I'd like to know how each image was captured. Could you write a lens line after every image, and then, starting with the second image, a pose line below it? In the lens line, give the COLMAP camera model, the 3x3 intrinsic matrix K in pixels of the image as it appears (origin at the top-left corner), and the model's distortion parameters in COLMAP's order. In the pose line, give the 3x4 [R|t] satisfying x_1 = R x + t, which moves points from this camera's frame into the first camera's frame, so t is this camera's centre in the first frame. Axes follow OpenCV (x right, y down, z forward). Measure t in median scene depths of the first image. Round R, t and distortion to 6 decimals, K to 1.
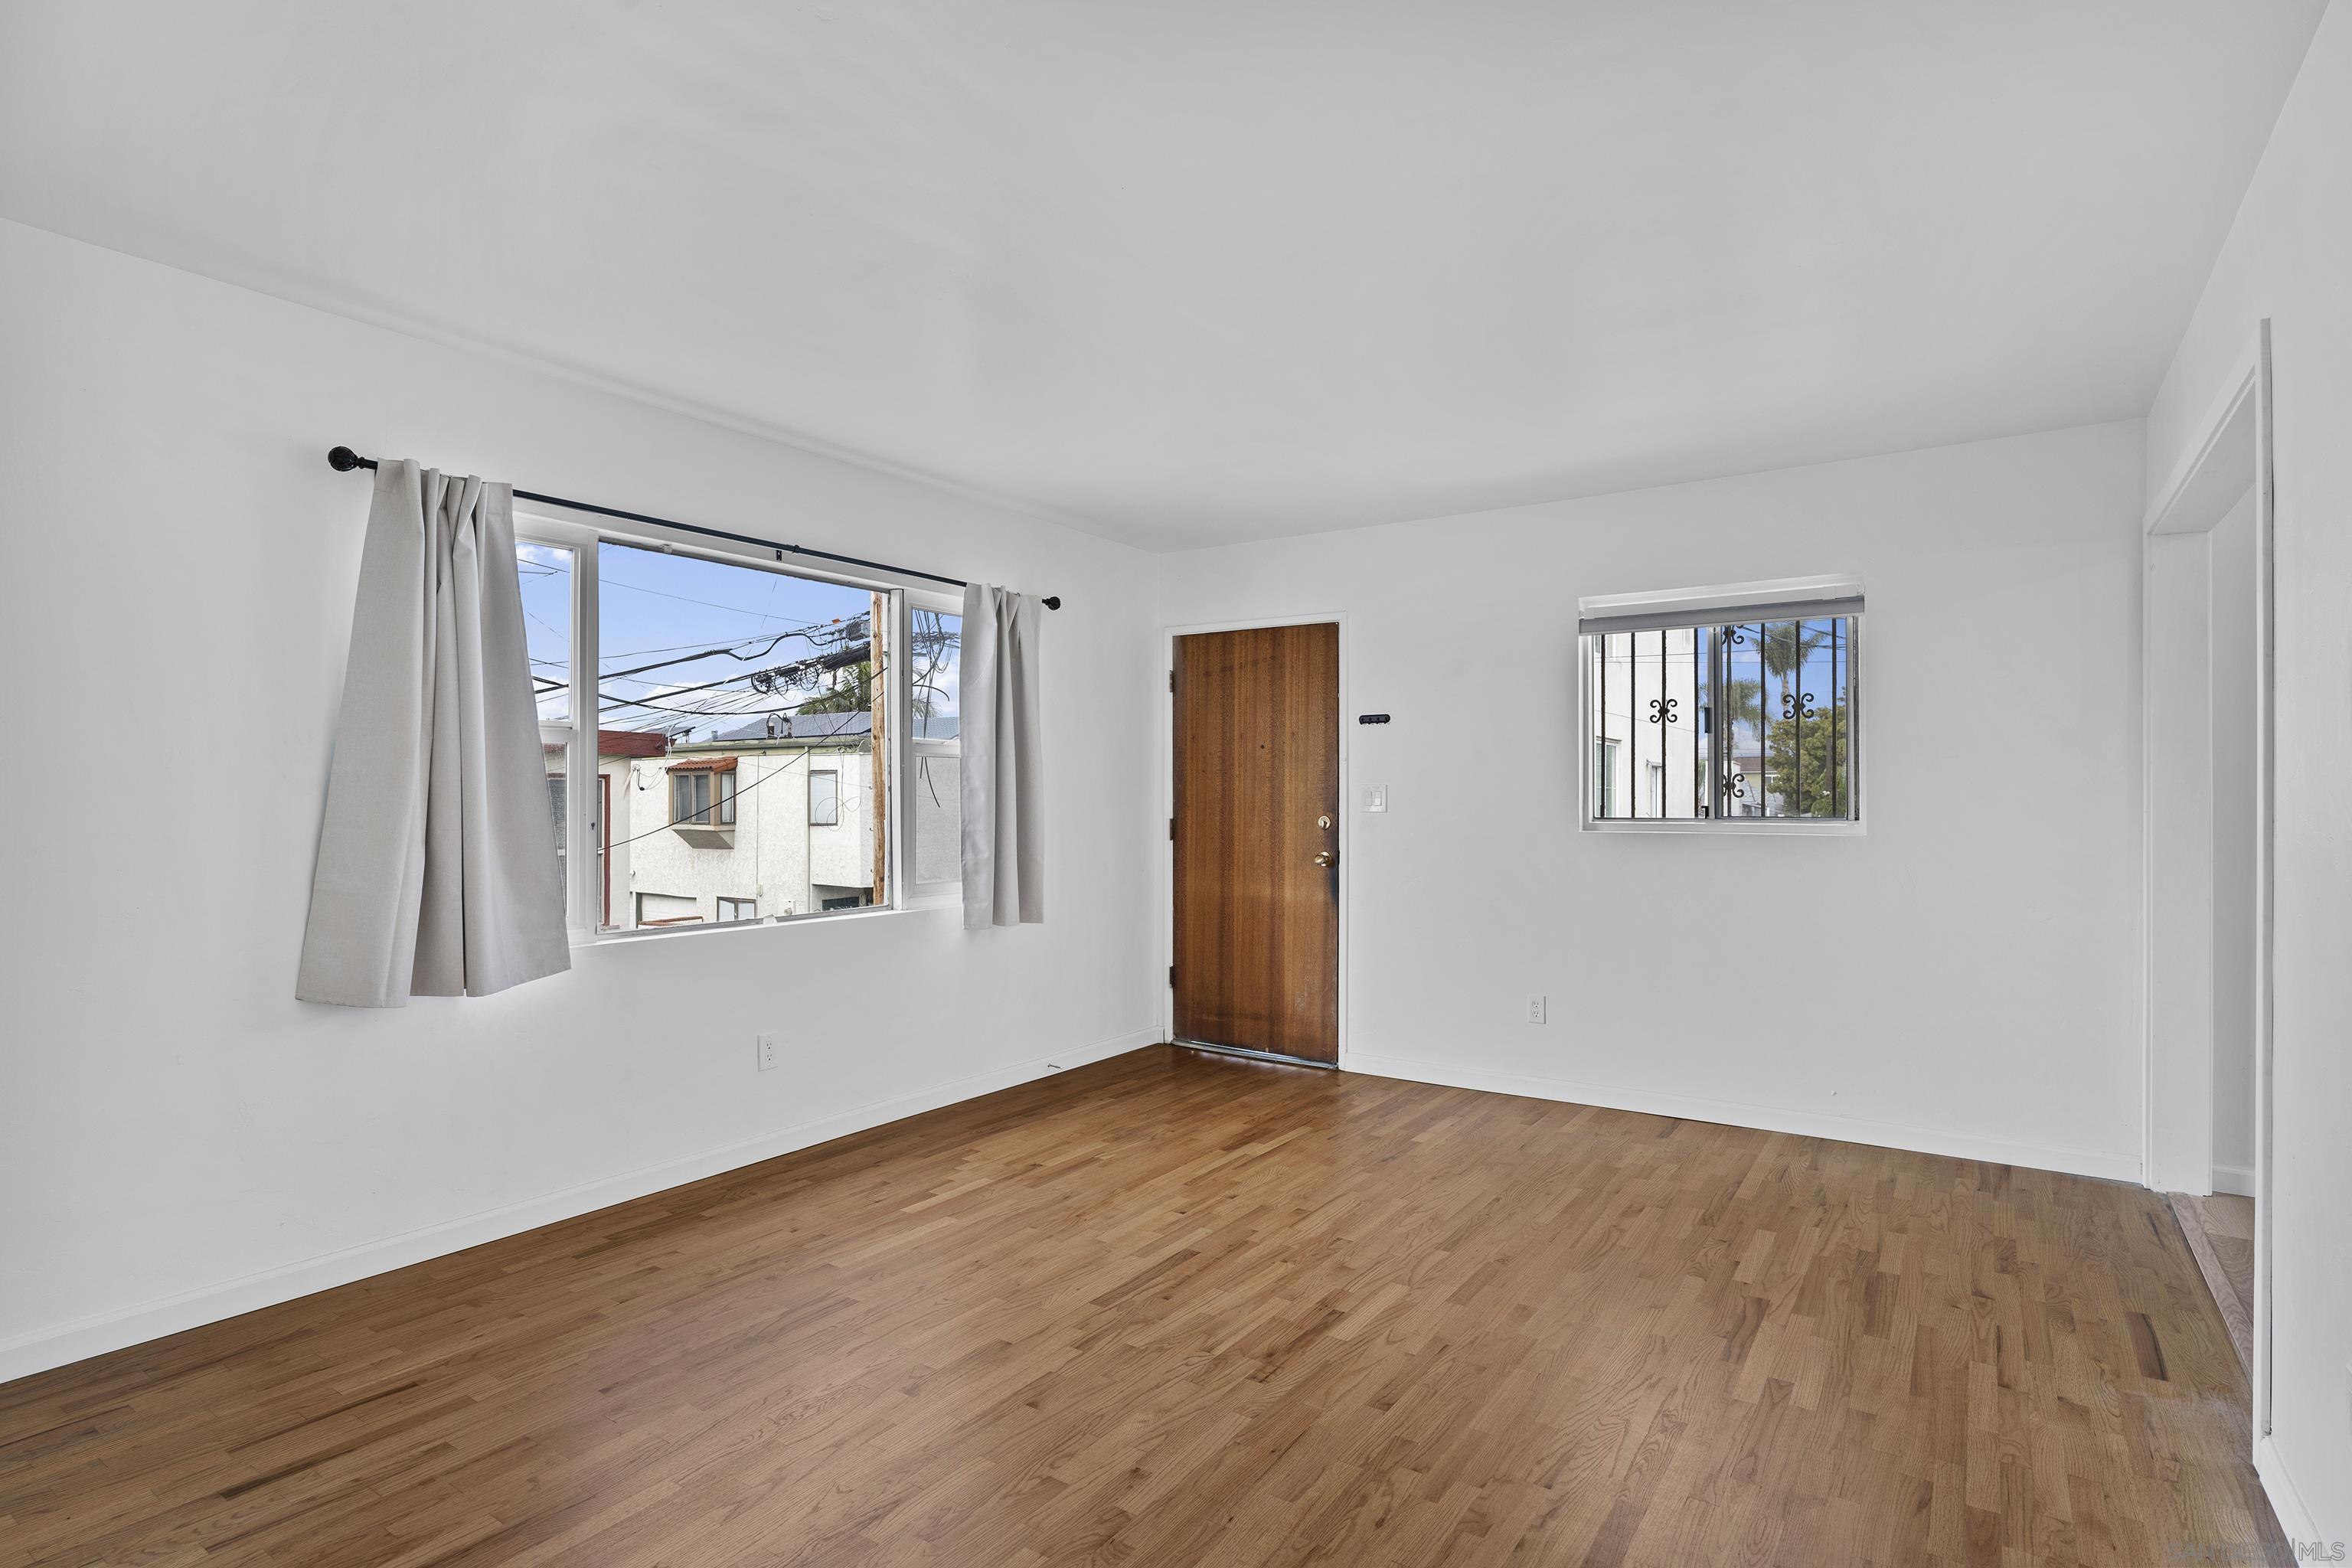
lens RADIAL K [[1177.0, 0, 1162.2], [0, 1177.0, 771.0], [0, 0, 1]] dist [-0.008434, 0.000377]
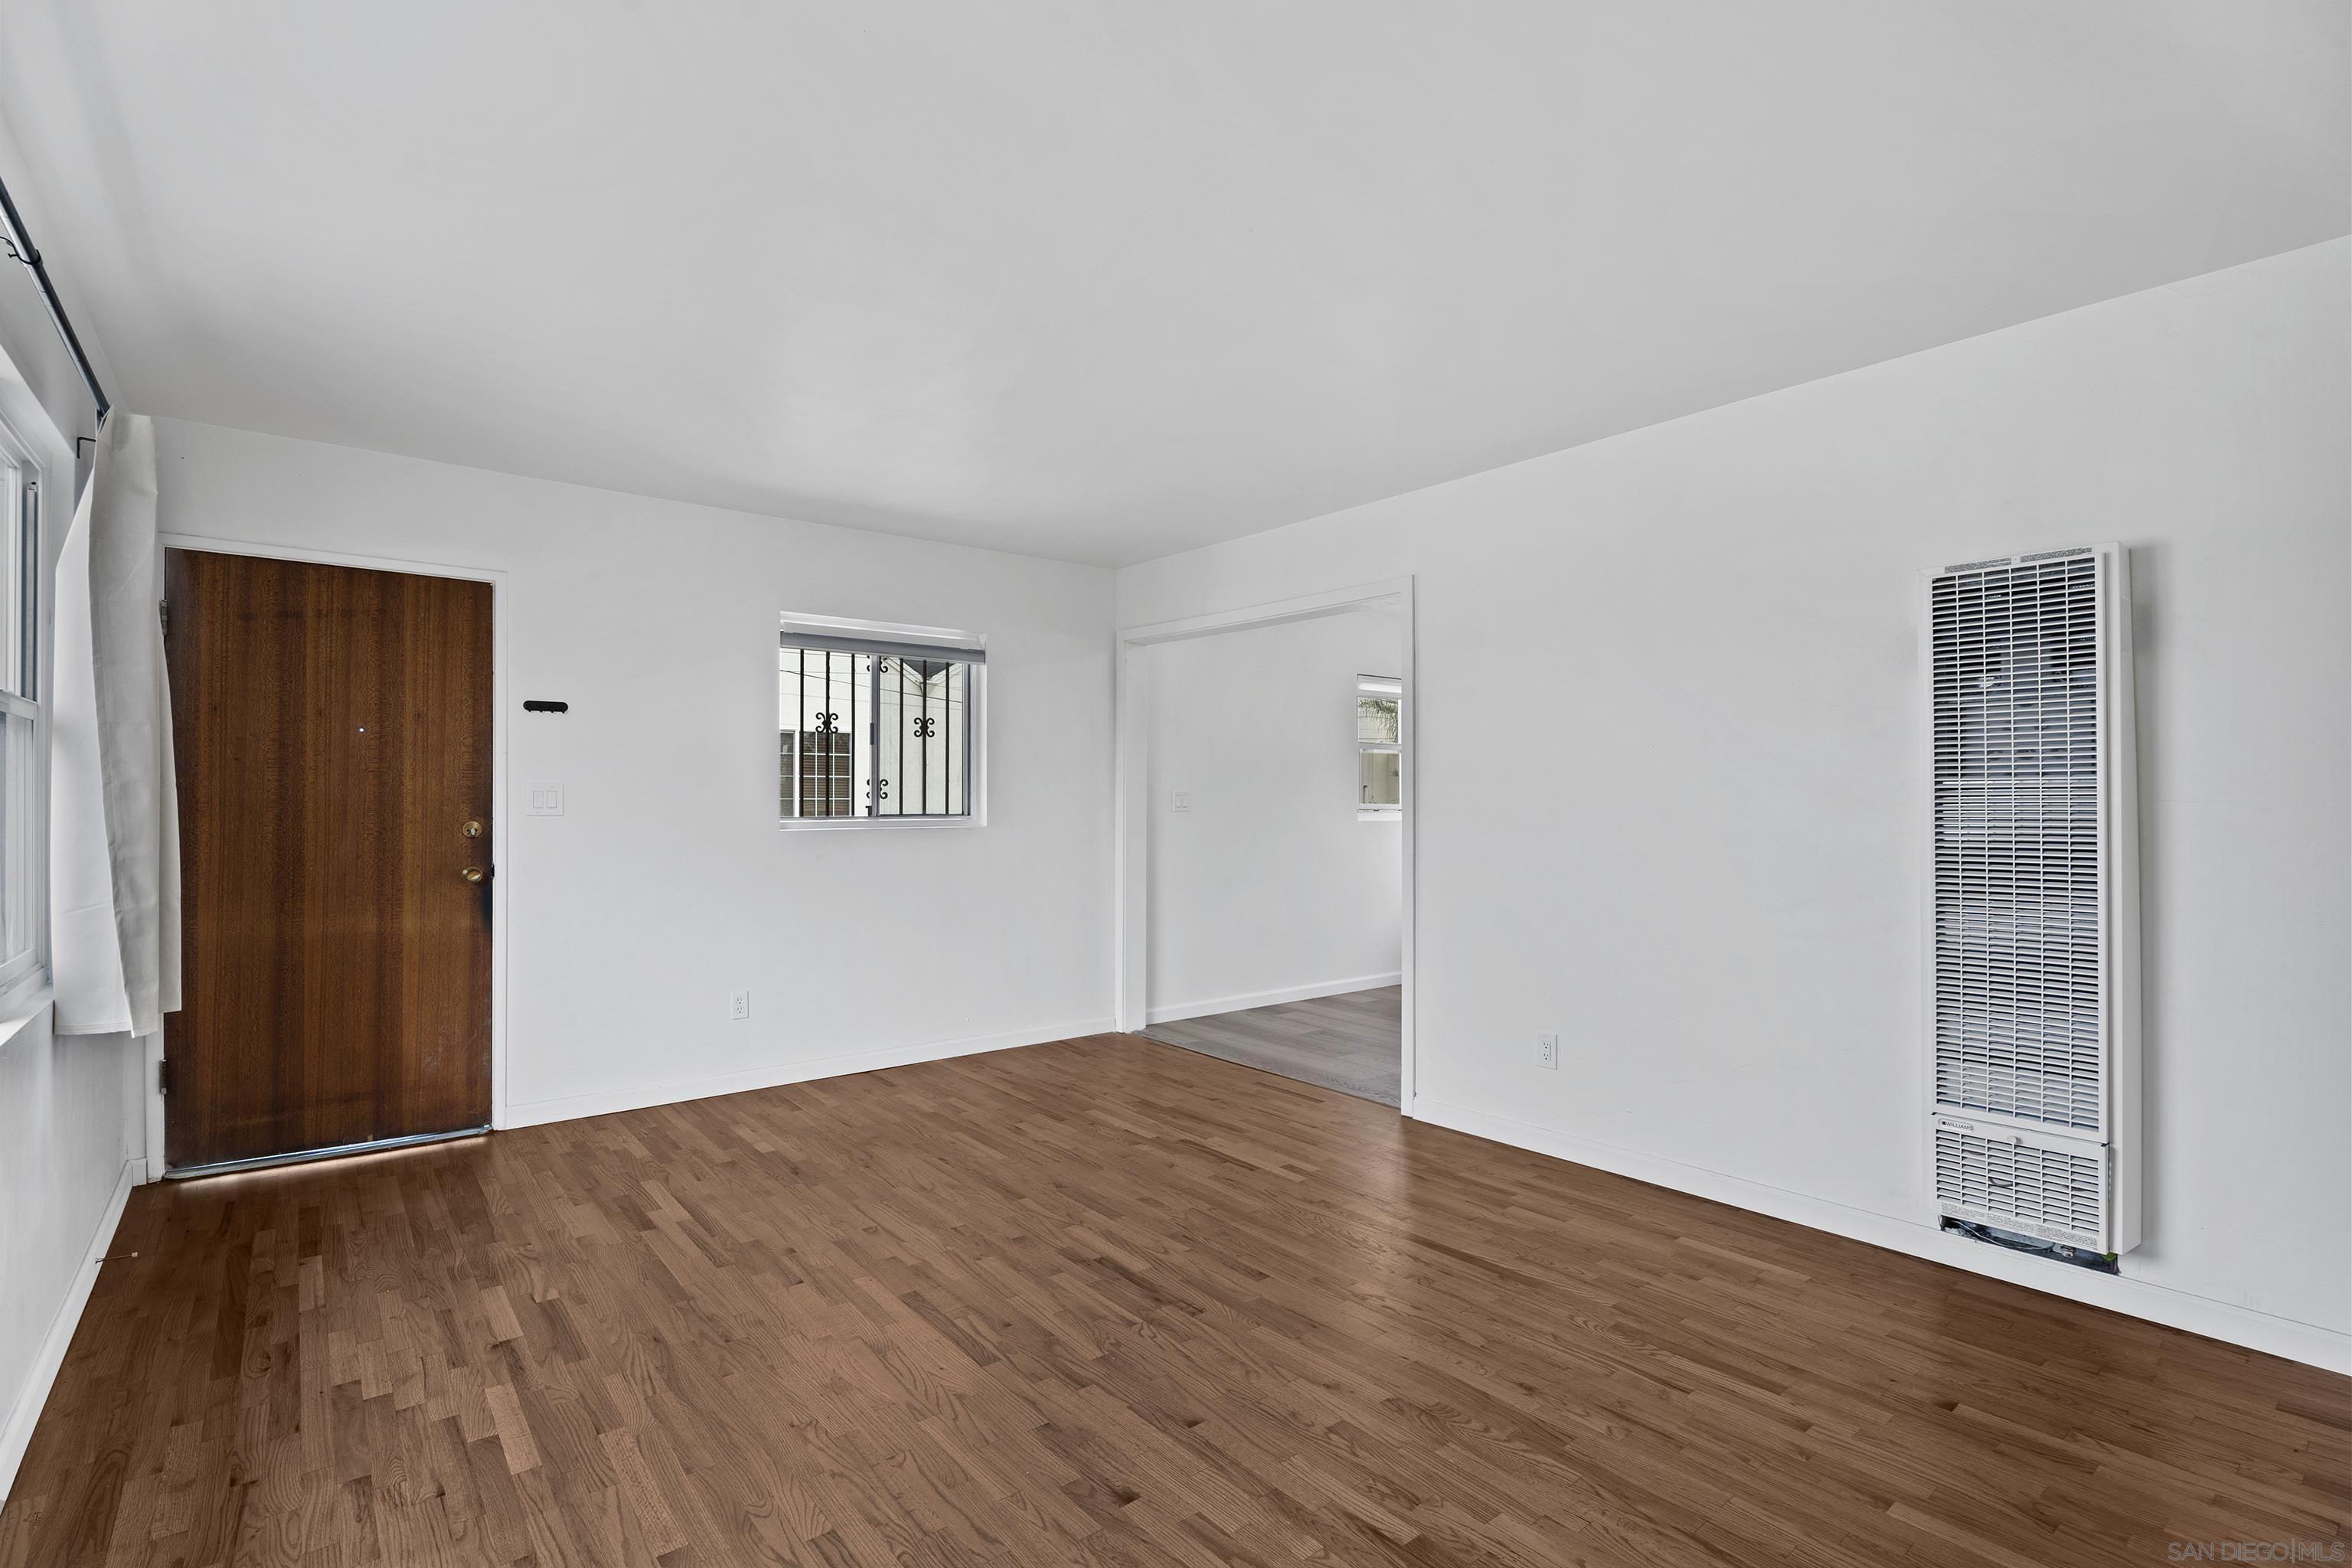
lens RADIAL K [[1090.8, 0, 1148.5], [0, 1090.8, 782.1], [0, 0, 1]] dist [-0.012391, 0.000421]
pose [[0.298524, 0.015139, 0.954282, -0.622219], [-0.022723, 0.999703, -0.008752, 0.010436], [-0.954132, -0.019072, 0.298780, 0.488604]]
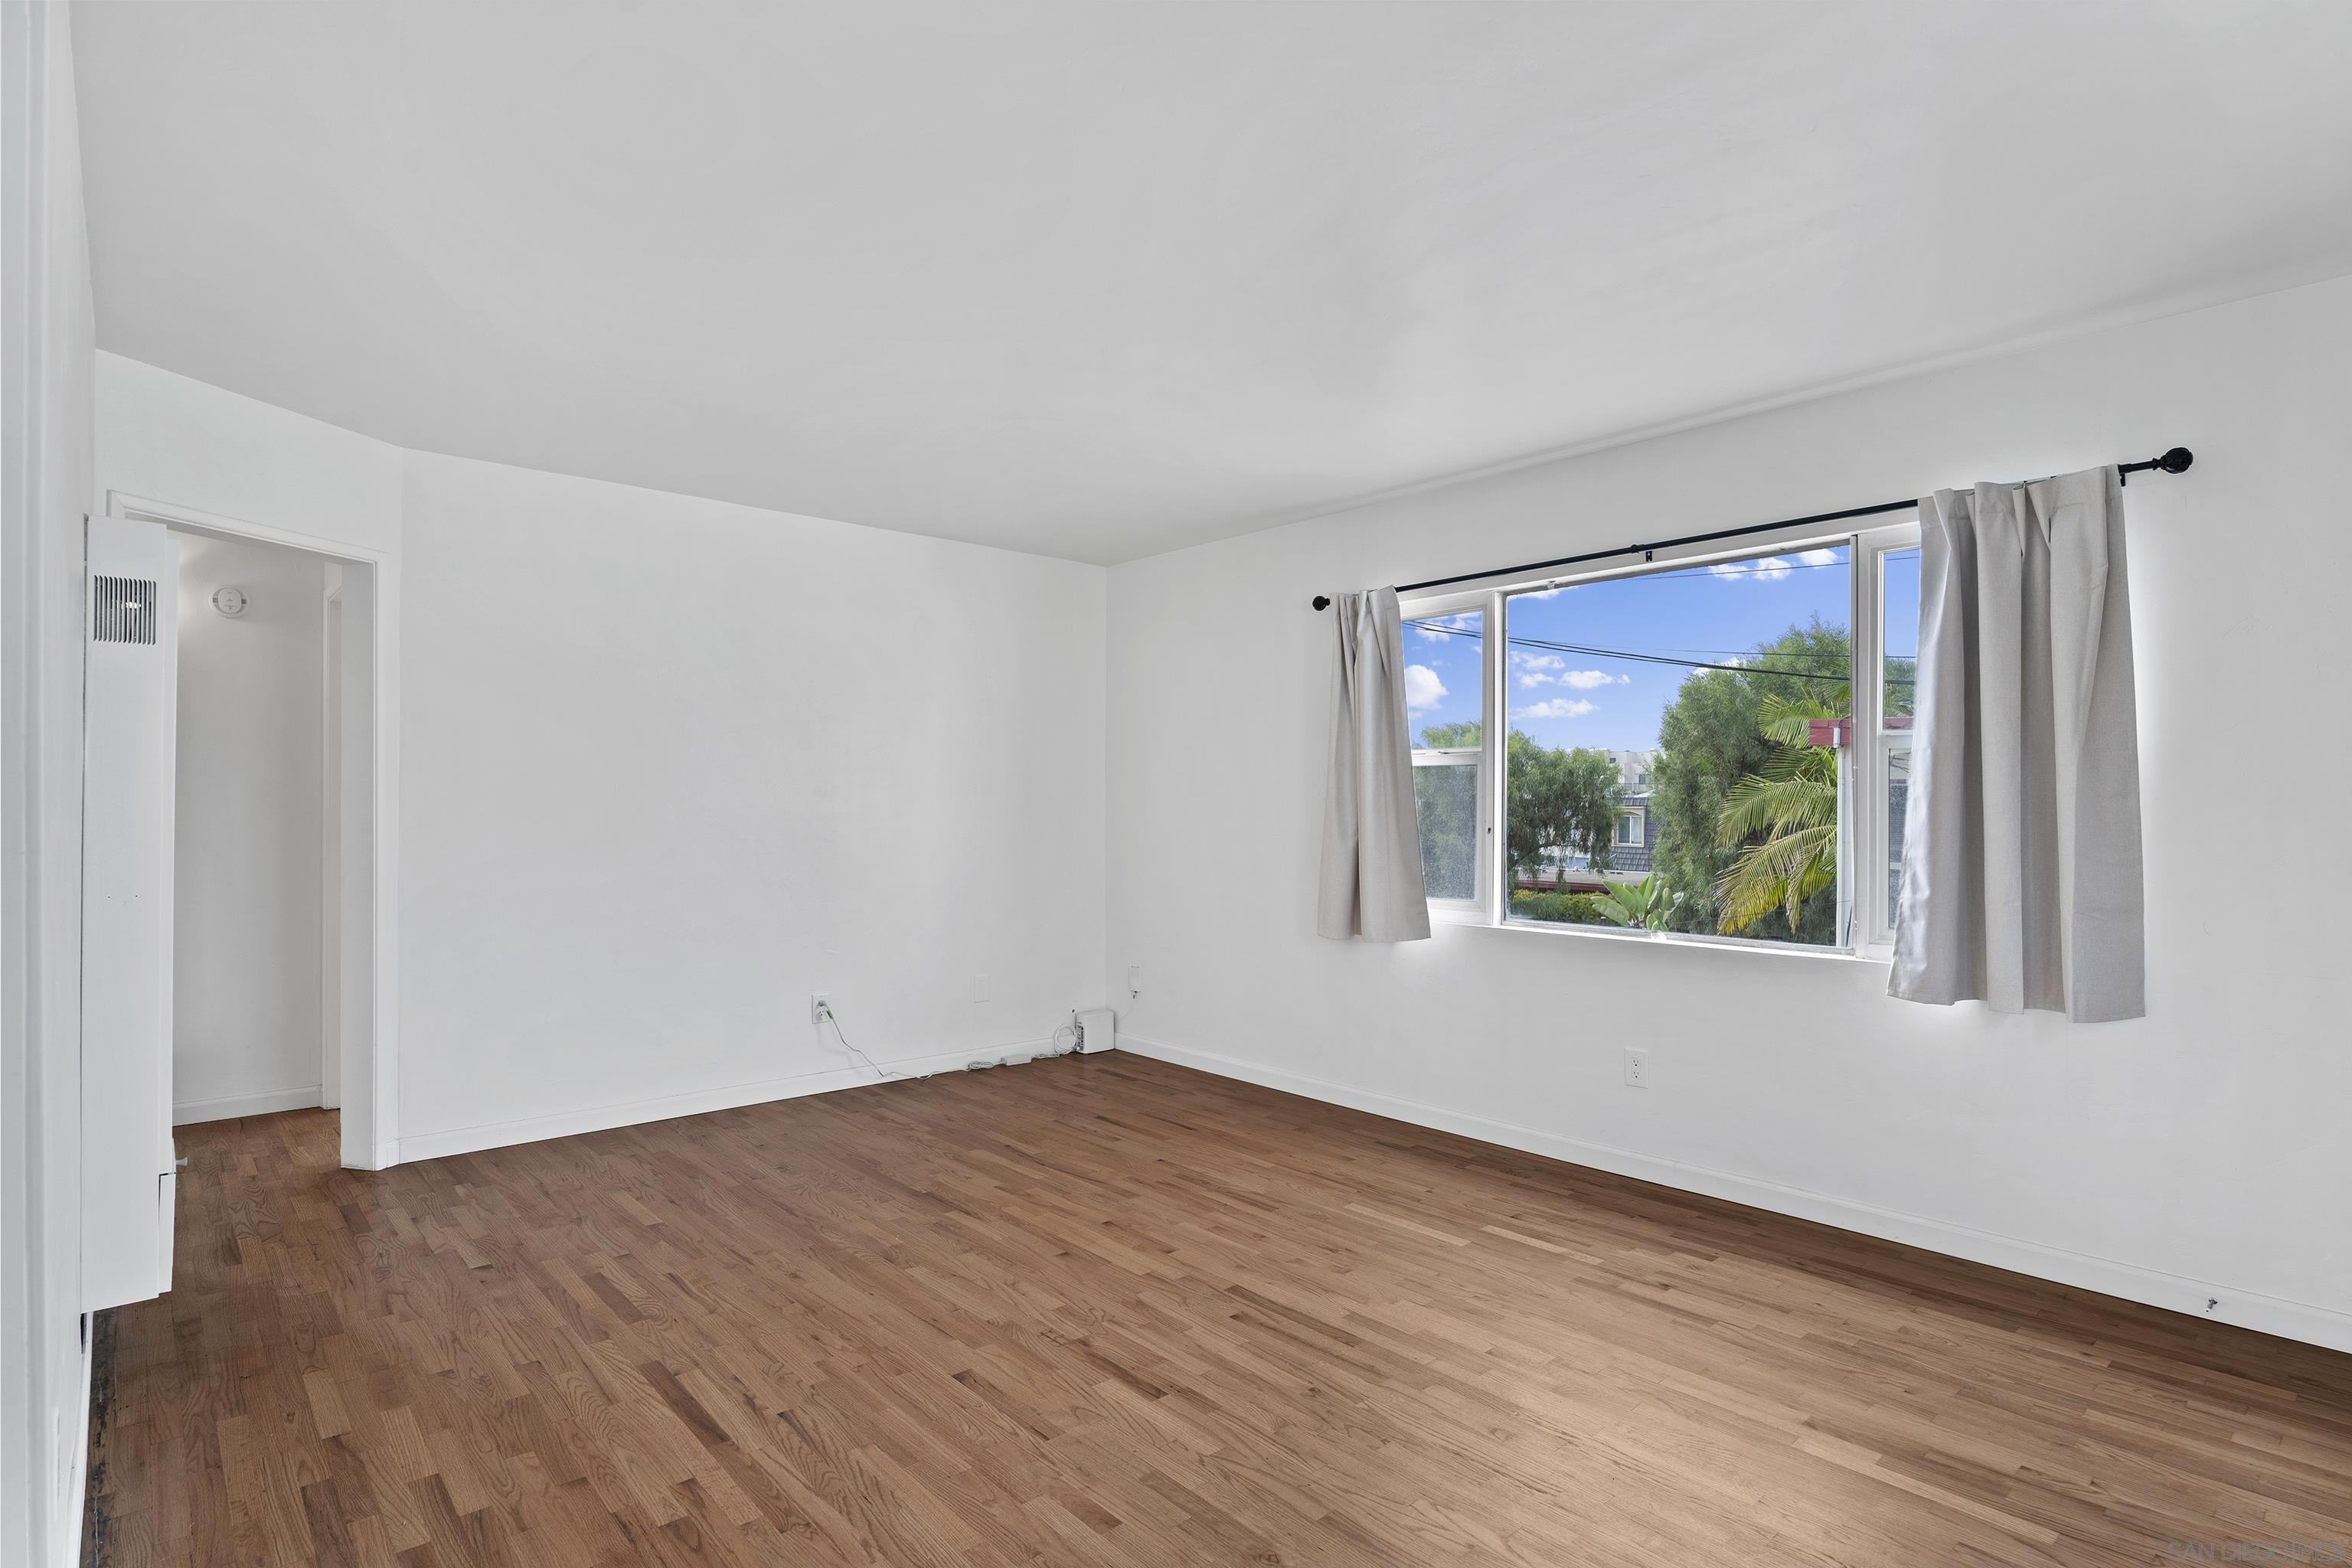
lens RADIAL K [[1177.0, 0, 1182.6], [0, 1177.0, 796.3], [0, 0, 1]] dist [-0.008434, 0.000377]
pose [[-0.224098, -0.010061, -0.974515, 0.750739], [0.018932, 0.999713, -0.014674, 0.020368], [0.974383, -0.021738, -0.223844, 0.912849]]
